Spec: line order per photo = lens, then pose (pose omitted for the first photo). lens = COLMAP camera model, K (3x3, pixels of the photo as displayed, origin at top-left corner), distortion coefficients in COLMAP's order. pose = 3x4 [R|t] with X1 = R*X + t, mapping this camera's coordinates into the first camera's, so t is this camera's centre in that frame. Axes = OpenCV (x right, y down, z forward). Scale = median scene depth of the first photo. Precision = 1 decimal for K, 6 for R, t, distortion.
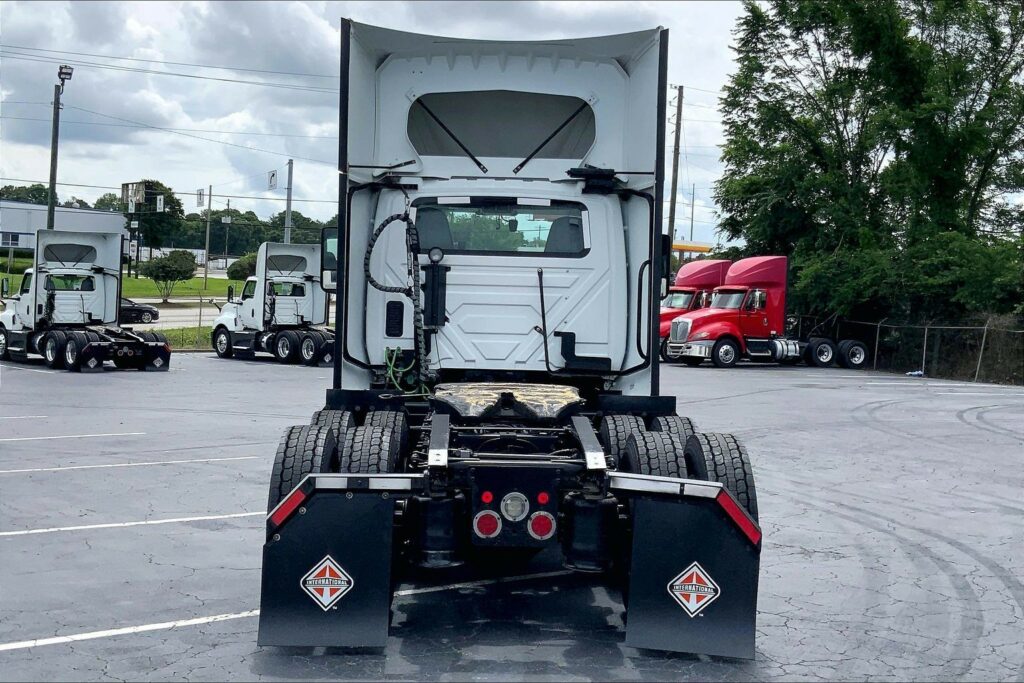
lens RADIAL K [[1250.9, 0, 509.4], [0, 1250.9, 290.0], [0, 0, 1]] dist [0.055837, 0.011641]
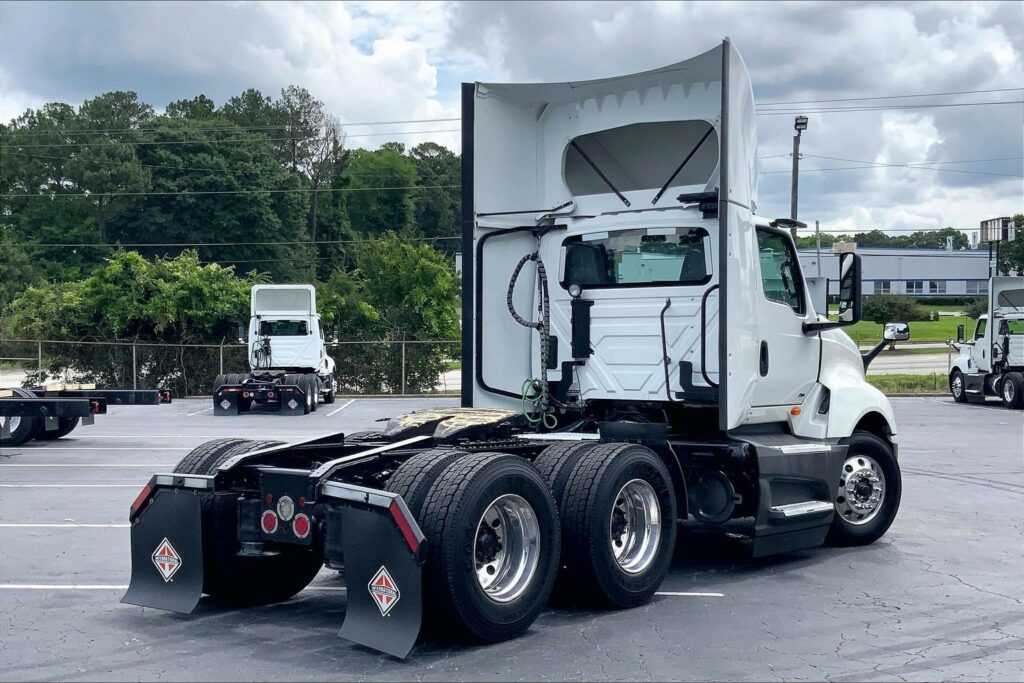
lens RADIAL K [[1298.5, 0, 512.0], [0, 1298.5, 341.5], [0, 0, 1]] dist [0.082613, 0.000609]
pose [[0.778429, -0.029442, -0.627041, 0.573670], [0.032190, 0.999457, -0.006966, 0.020474], [0.626906, -0.014762, 0.778955, 0.117063]]
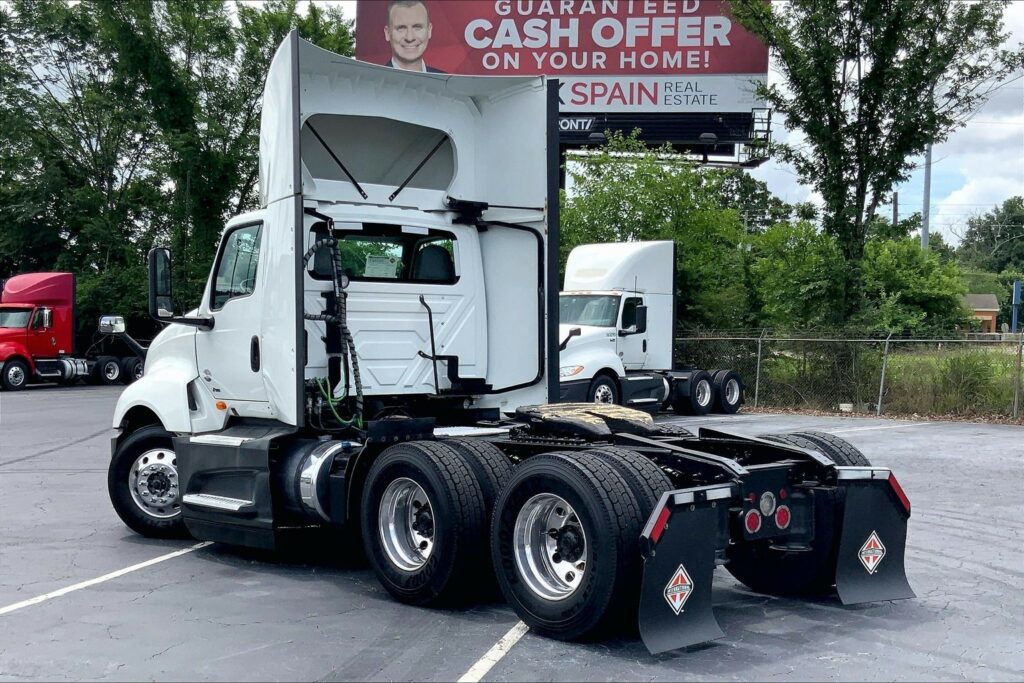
lens RADIAL K [[1235.0, 0, 514.5], [0, 1235.0, 359.5], [0, 0, 1]] dist [0.032691, -0.008356]
pose [[0.782502, -0.034431, 0.621695, -0.551696], [0.007082, 0.998897, 0.046407, -0.010763], [-0.622607, -0.031911, 0.781883, 0.151345]]
